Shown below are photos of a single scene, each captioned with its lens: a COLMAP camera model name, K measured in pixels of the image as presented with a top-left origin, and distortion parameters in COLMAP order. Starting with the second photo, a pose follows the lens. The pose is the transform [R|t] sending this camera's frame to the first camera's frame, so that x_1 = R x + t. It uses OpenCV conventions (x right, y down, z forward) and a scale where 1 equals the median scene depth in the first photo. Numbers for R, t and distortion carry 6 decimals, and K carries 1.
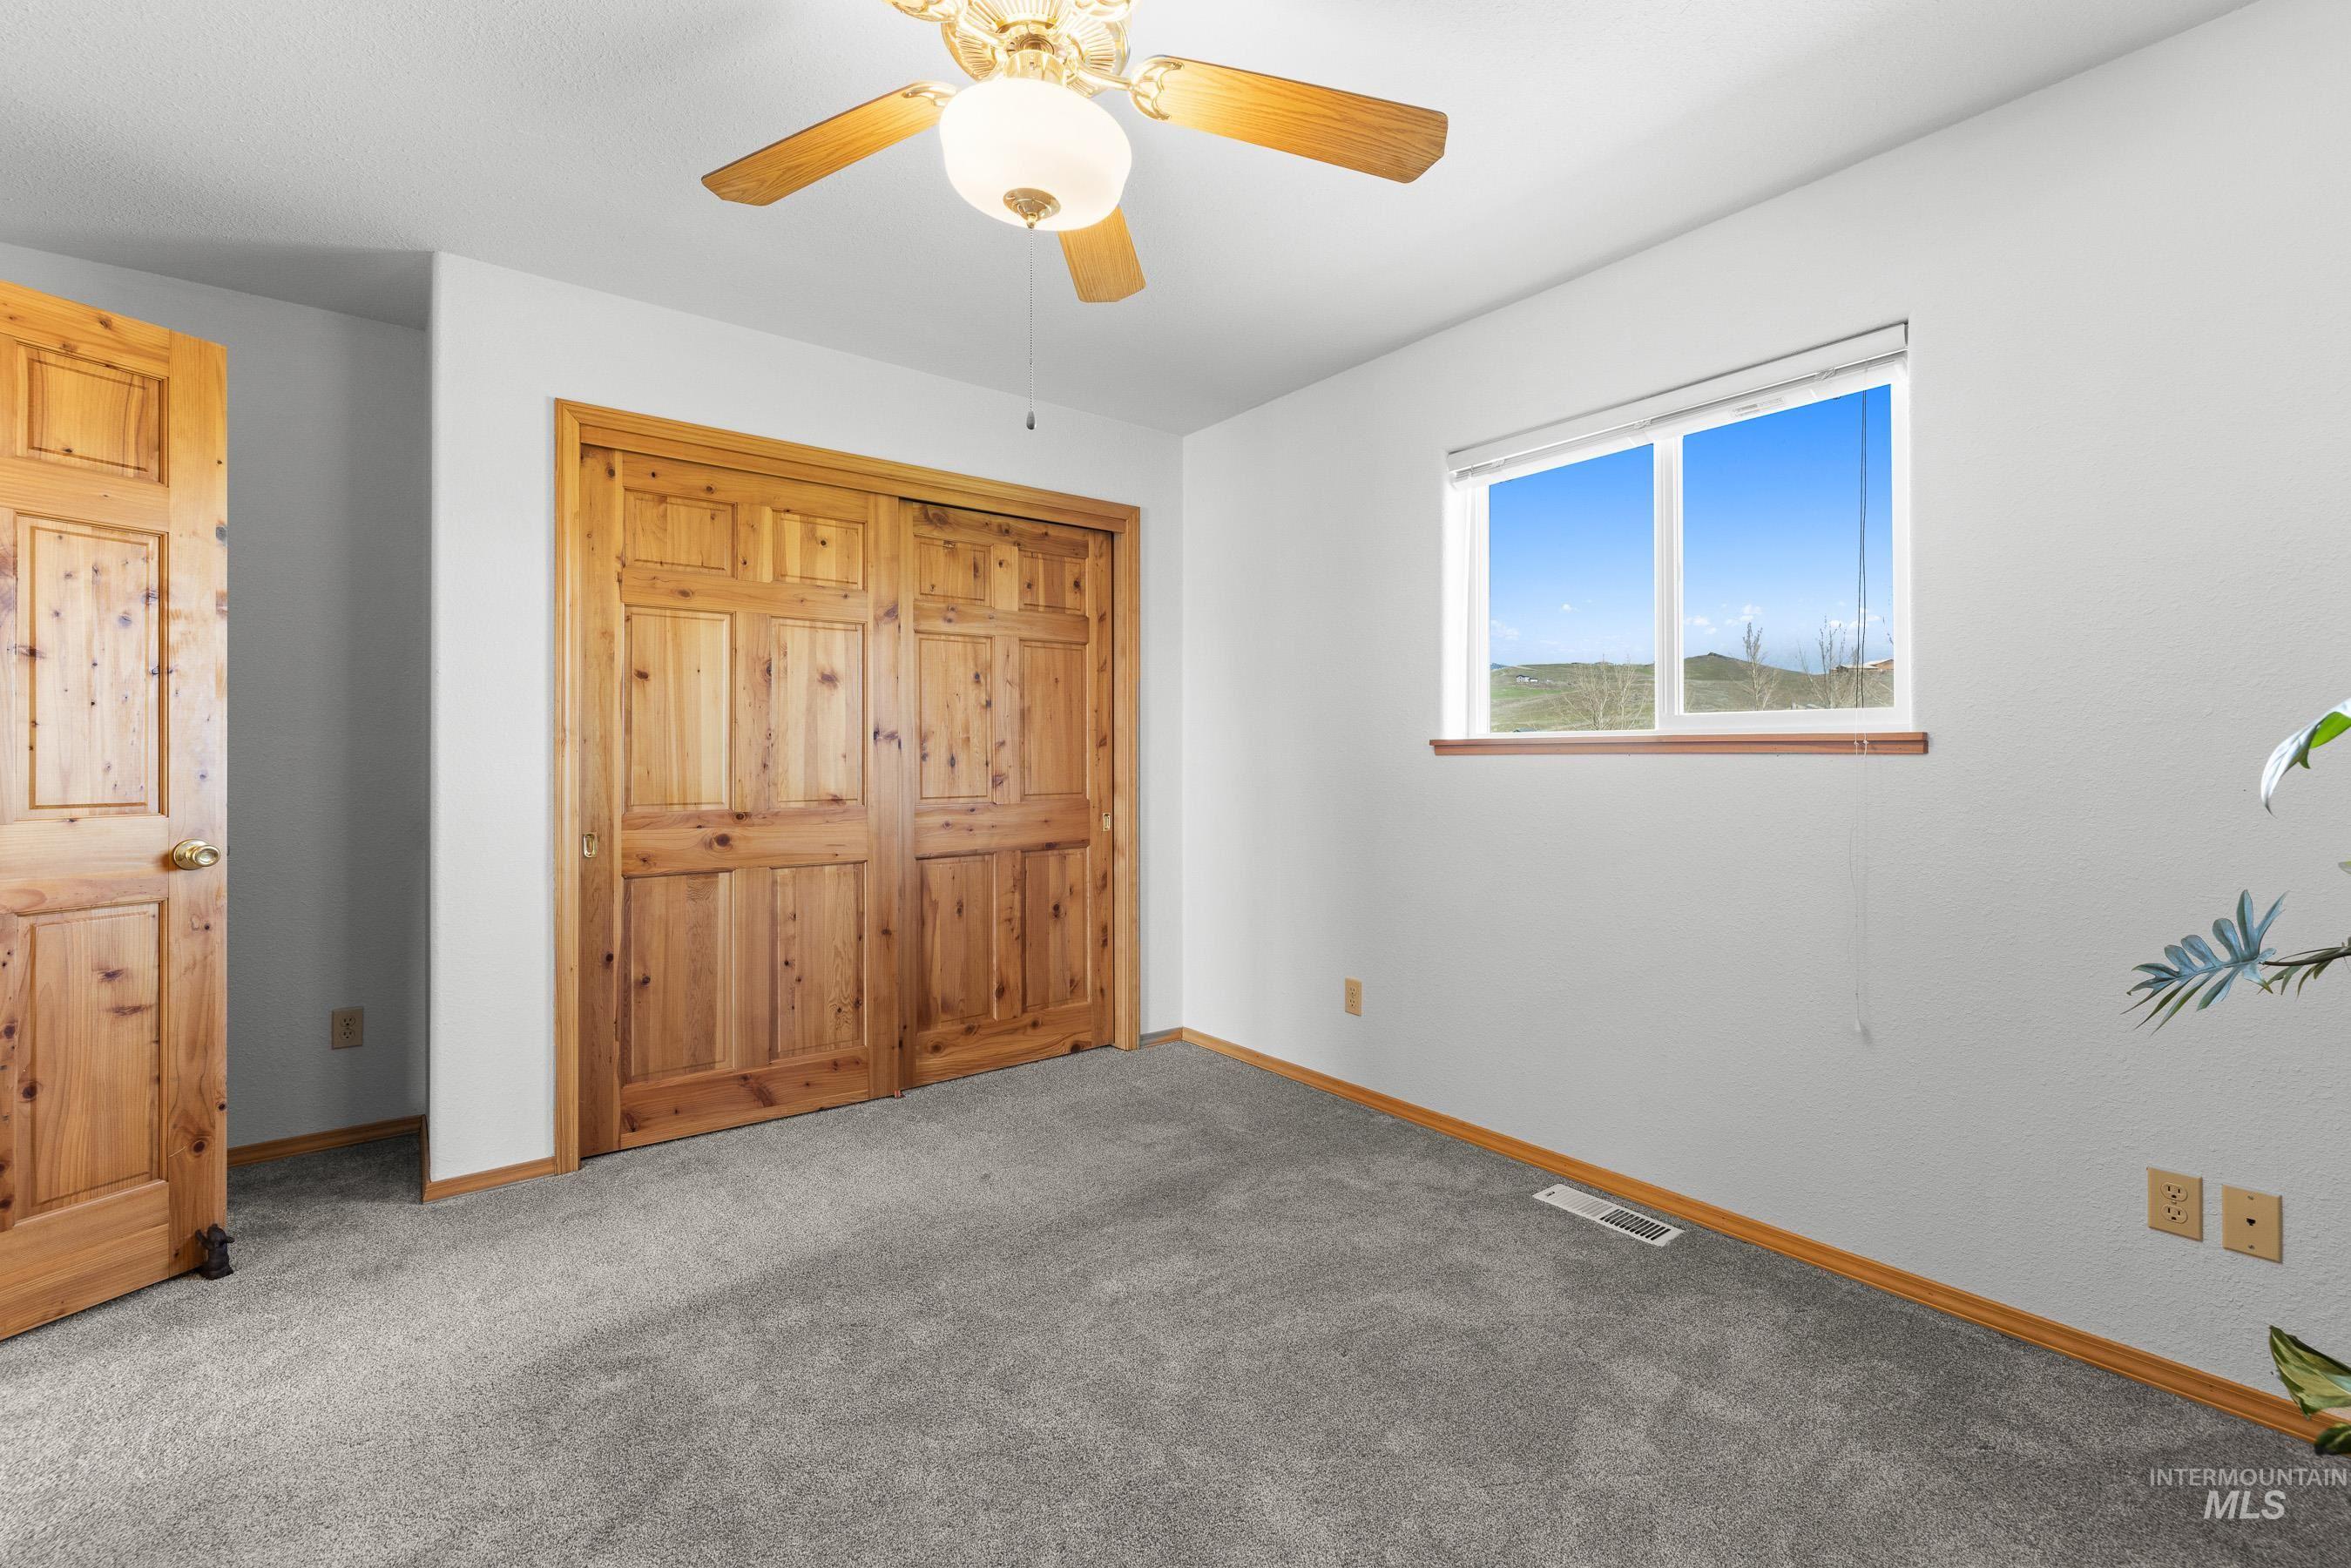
lens RADIAL K [[1010.7, 0, 1176.4], [0, 1010.7, 758.4], [0, 0, 1]] dist [0.031032, -0.000096]
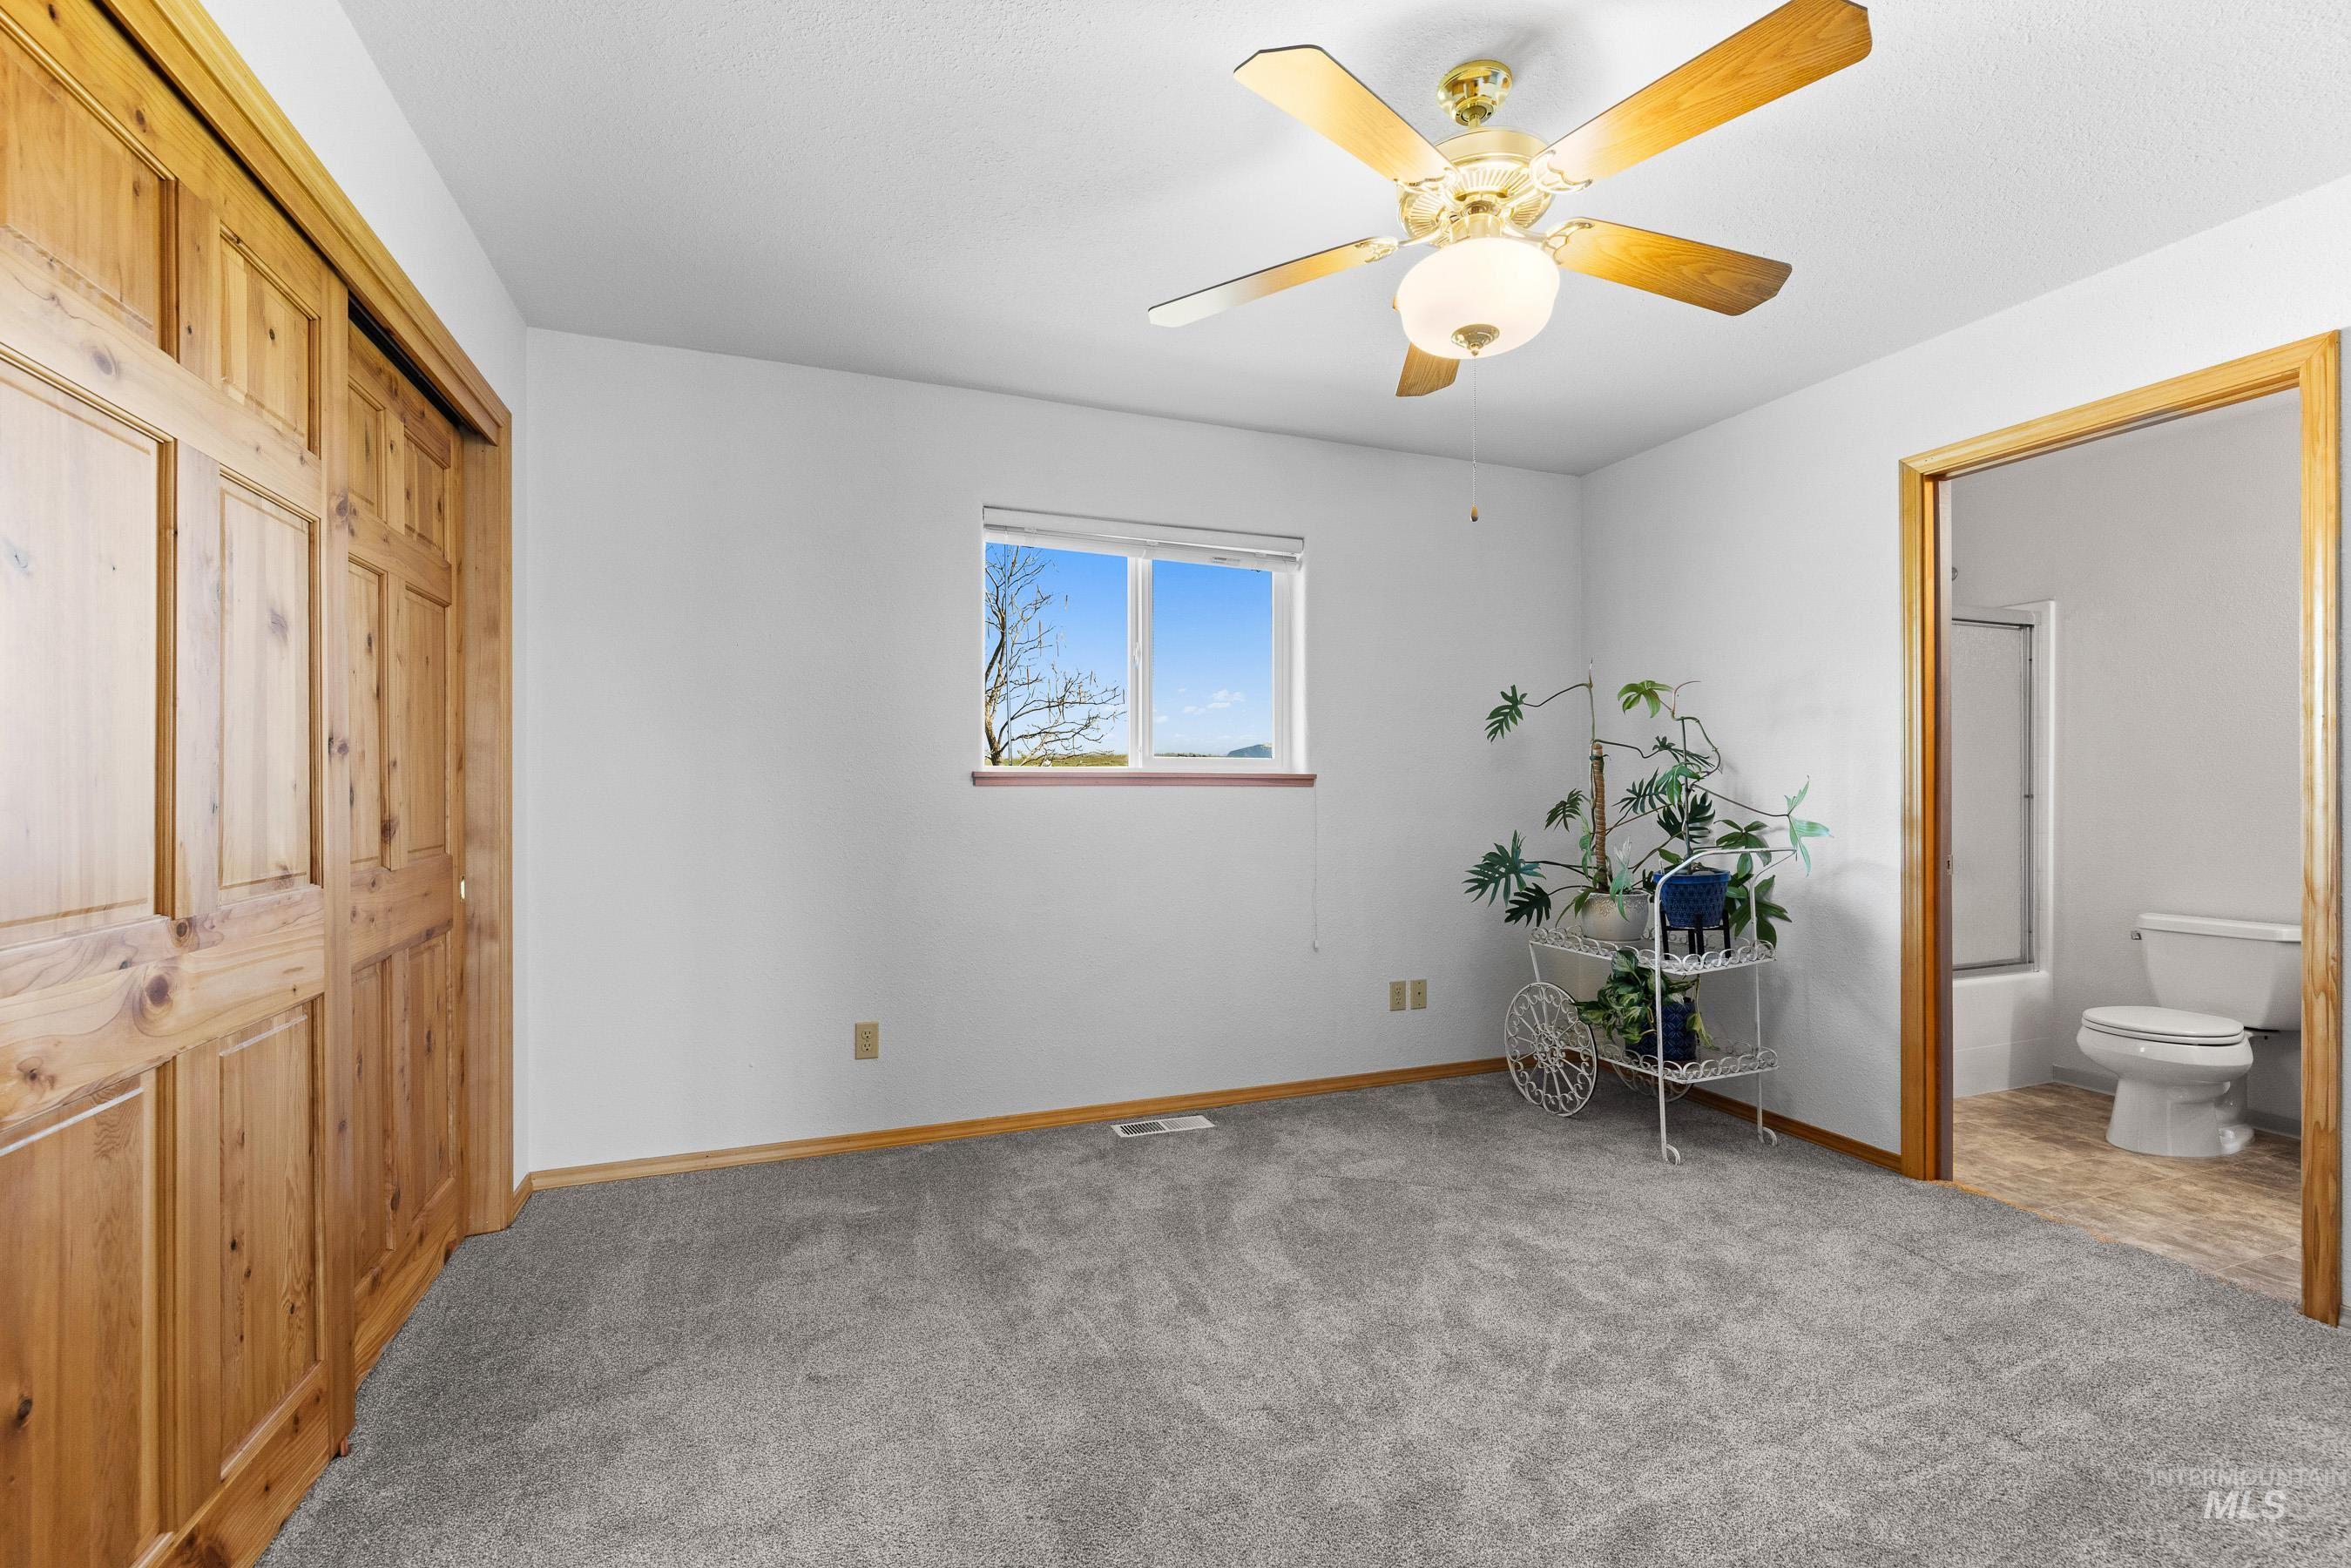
lens RADIAL K [[989.2, 0, 1171.4], [0, 989.2, 783.3], [0, 0, 1]] dist [-0.000437, -0.000034]
pose [[0.317858, 0.005037, 0.948125, -0.737477], [0.001537, 0.999982, -0.005827, -0.000050], [-0.948137, 0.003310, 0.317845, 0.517006]]
